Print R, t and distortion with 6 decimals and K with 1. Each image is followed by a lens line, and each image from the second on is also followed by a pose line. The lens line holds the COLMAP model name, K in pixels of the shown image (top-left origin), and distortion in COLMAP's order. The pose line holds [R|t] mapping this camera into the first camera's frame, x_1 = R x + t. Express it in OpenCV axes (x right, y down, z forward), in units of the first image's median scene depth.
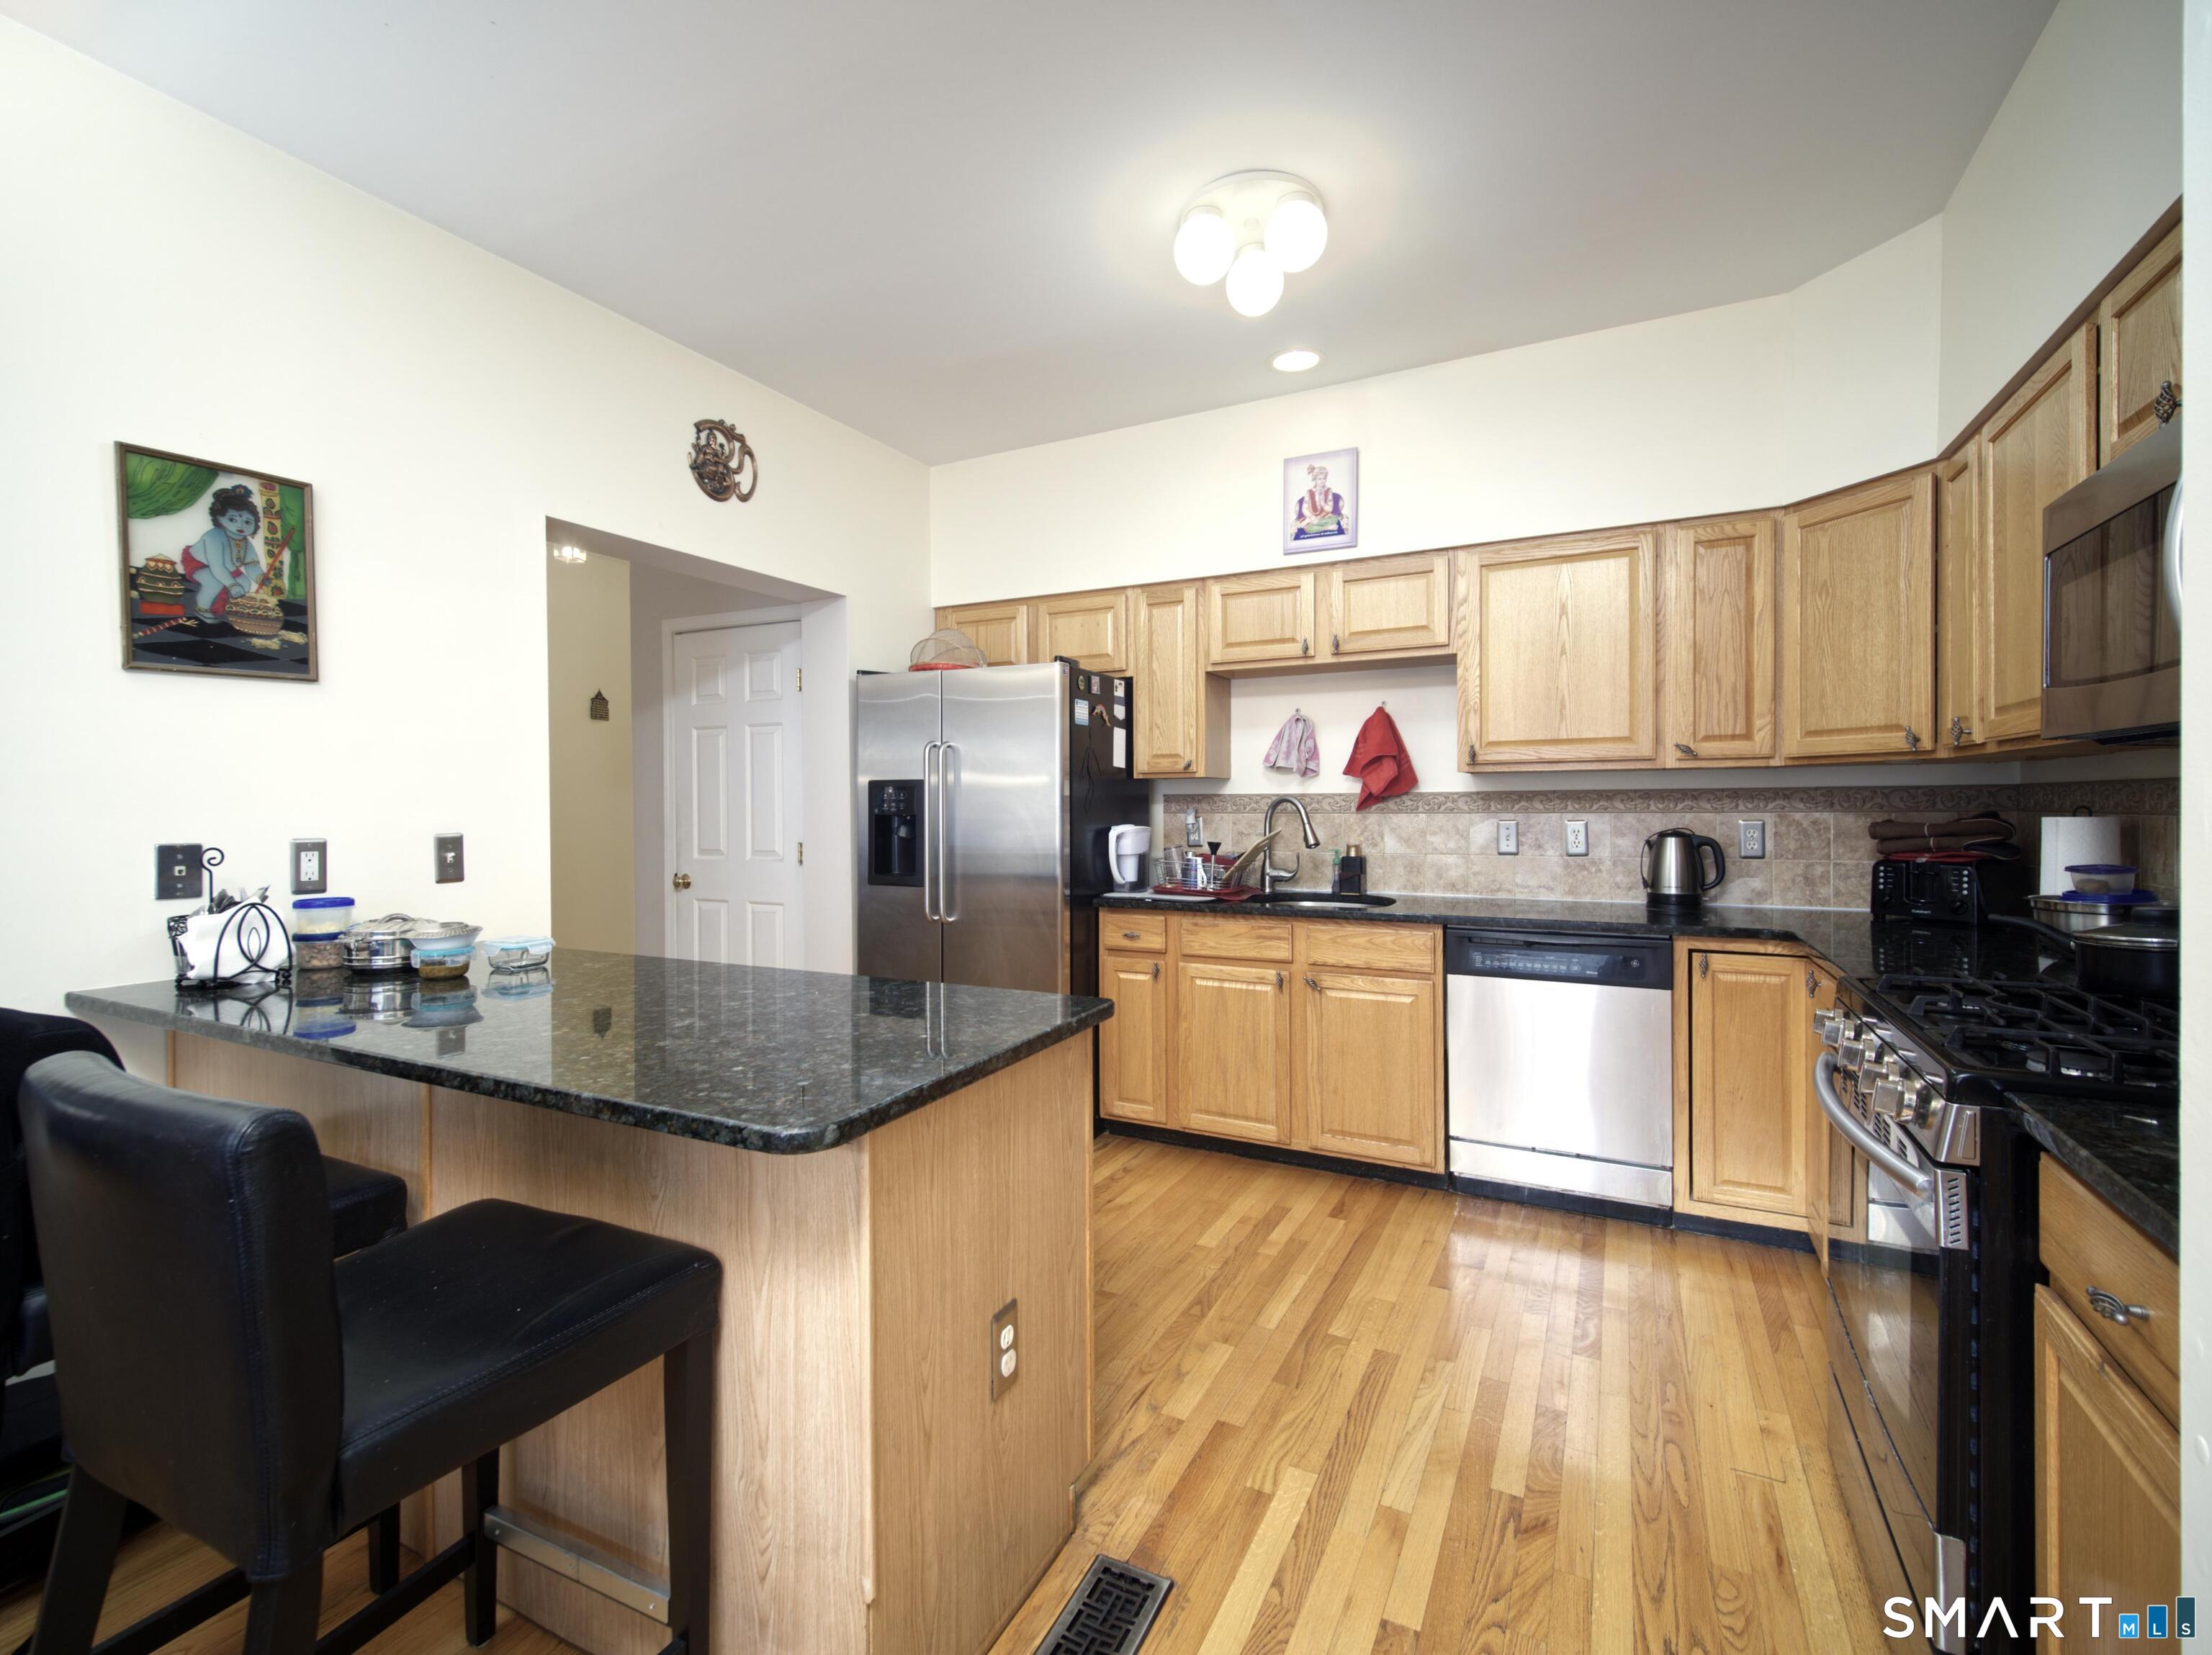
lens RADIAL K [[1036.9, 0, 1126.3], [0, 1036.9, 808.1], [0, 0, 1]] dist [0.002667, -0.000888]
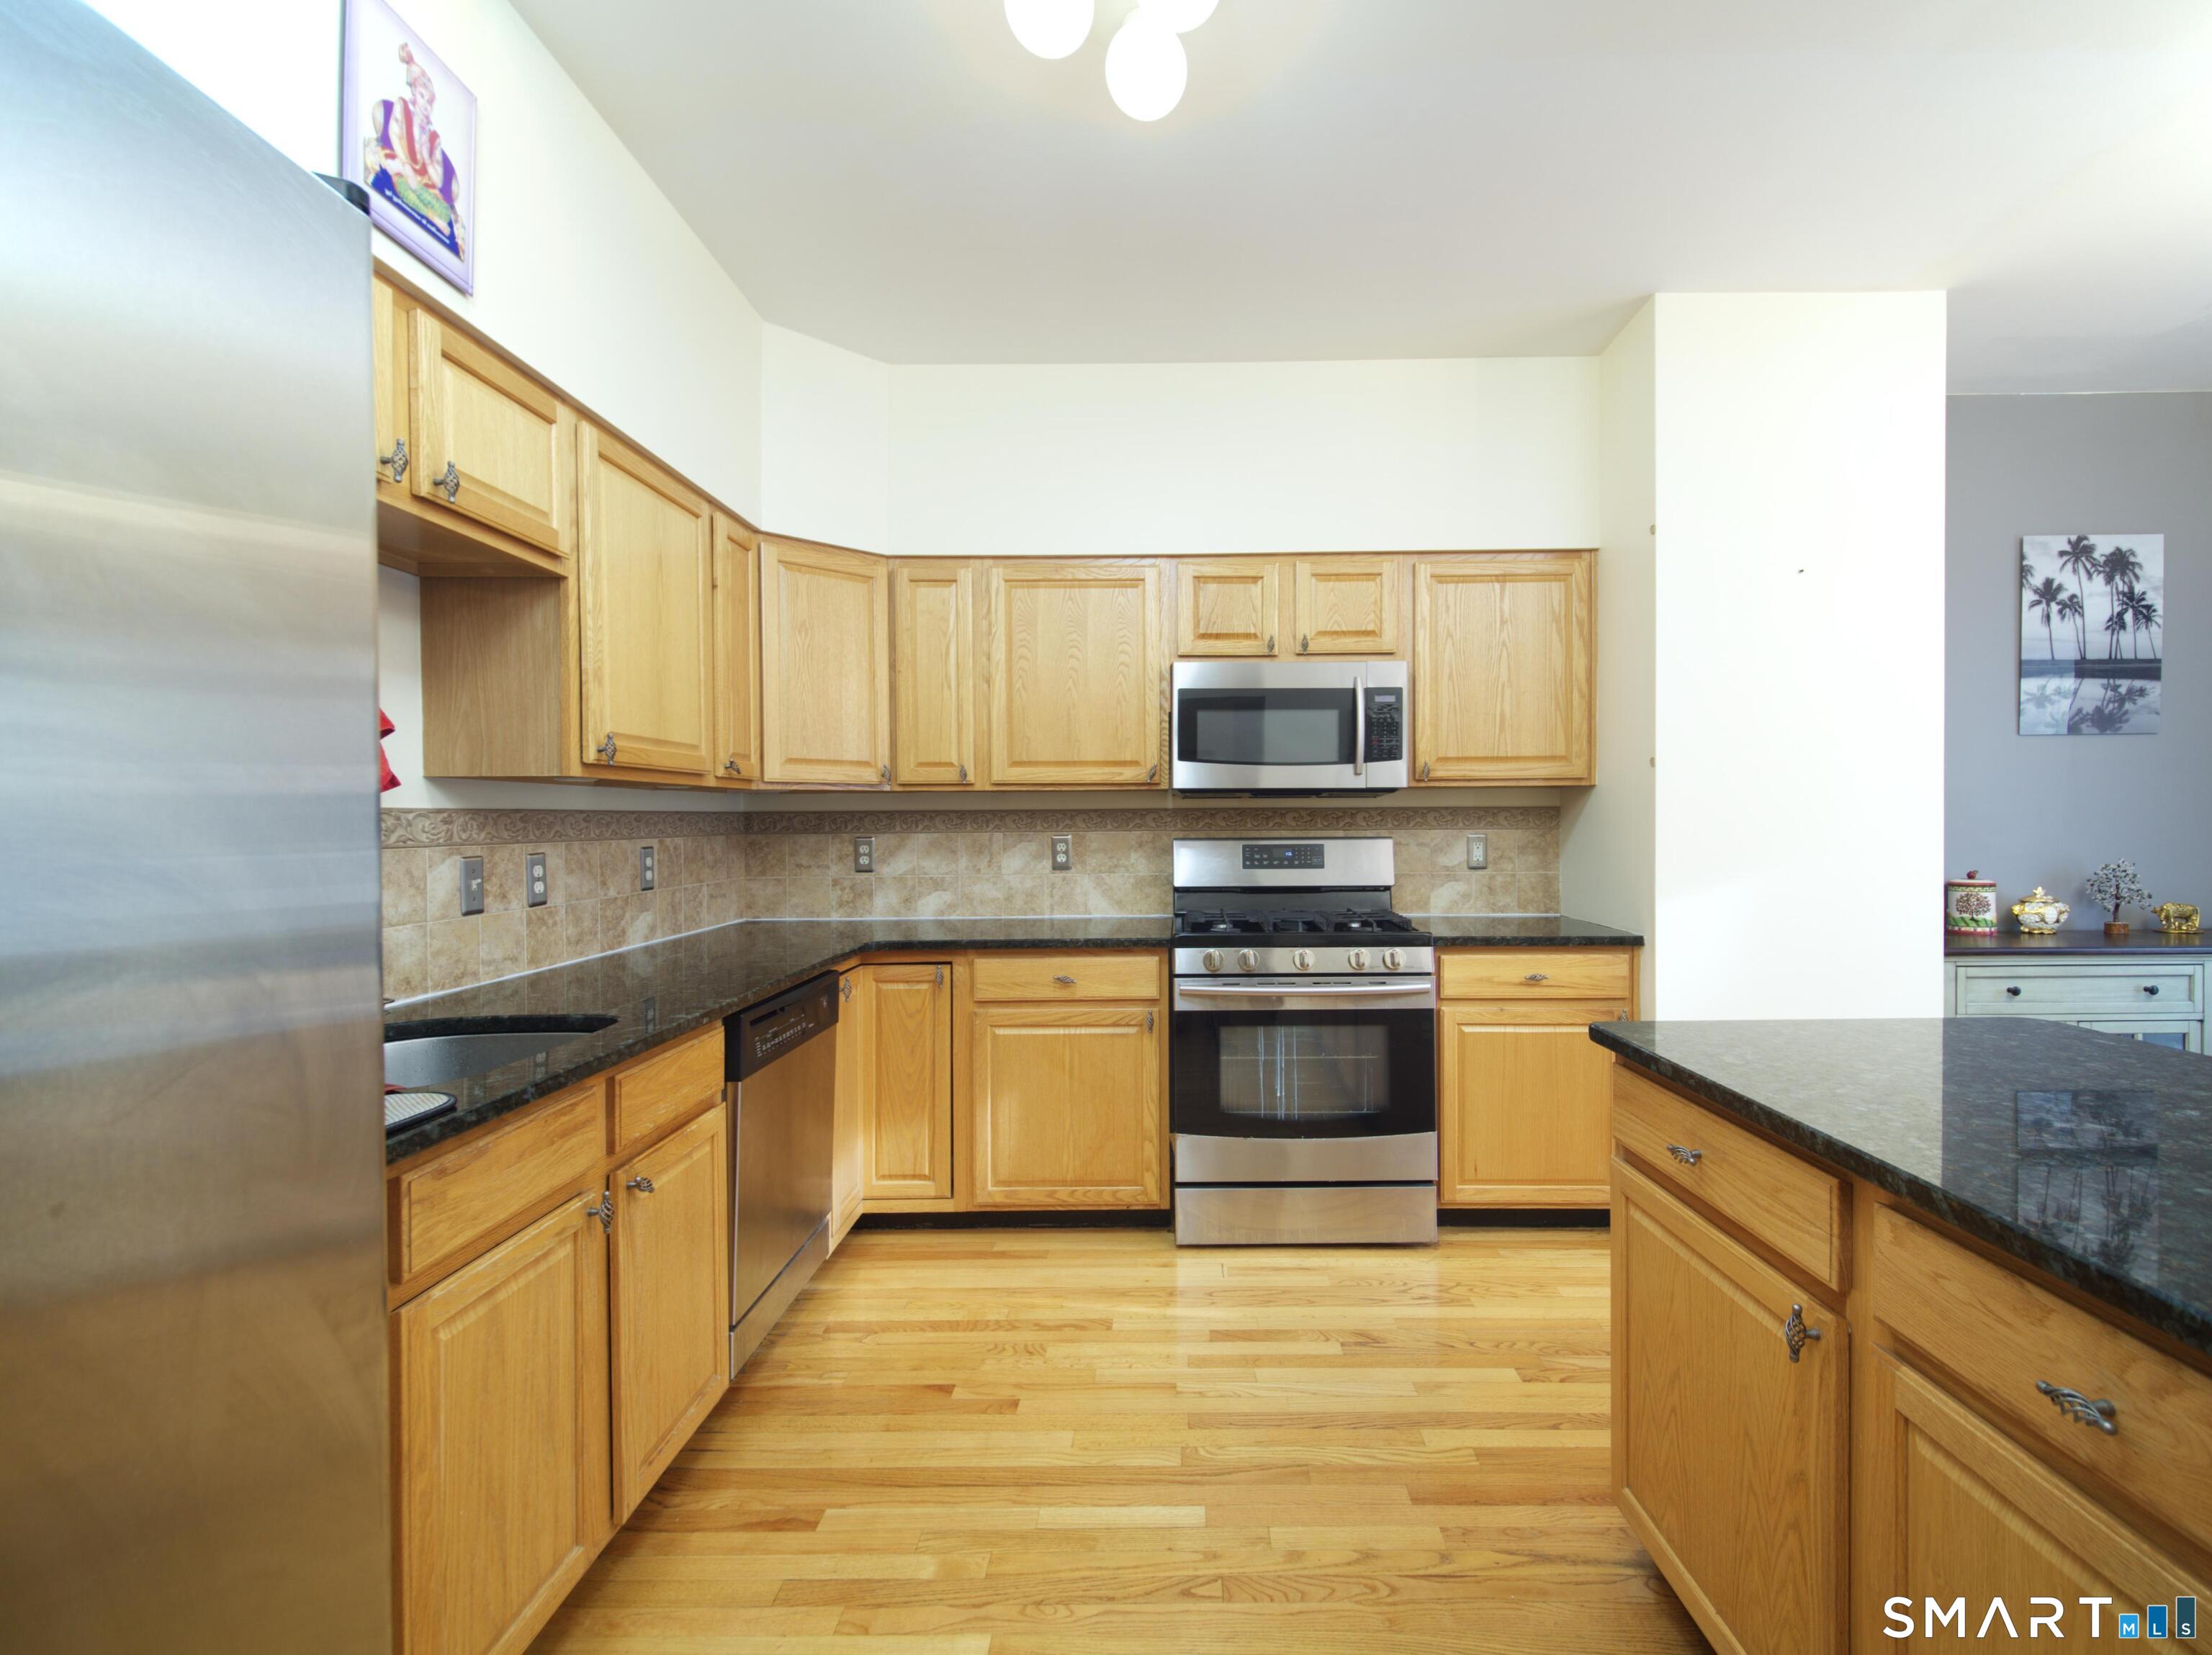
lens RADIAL K [[1036.9, 0, 1125.1], [0, 1036.9, 841.1], [0, 0, 1]] dist [0.002667, -0.000888]
pose [[-0.452993, -0.010942, 0.891447, -0.433121], [0.009630, 0.999806, 0.017166, -0.005650], [-0.891462, 0.016361, -0.452800, 1.175136]]
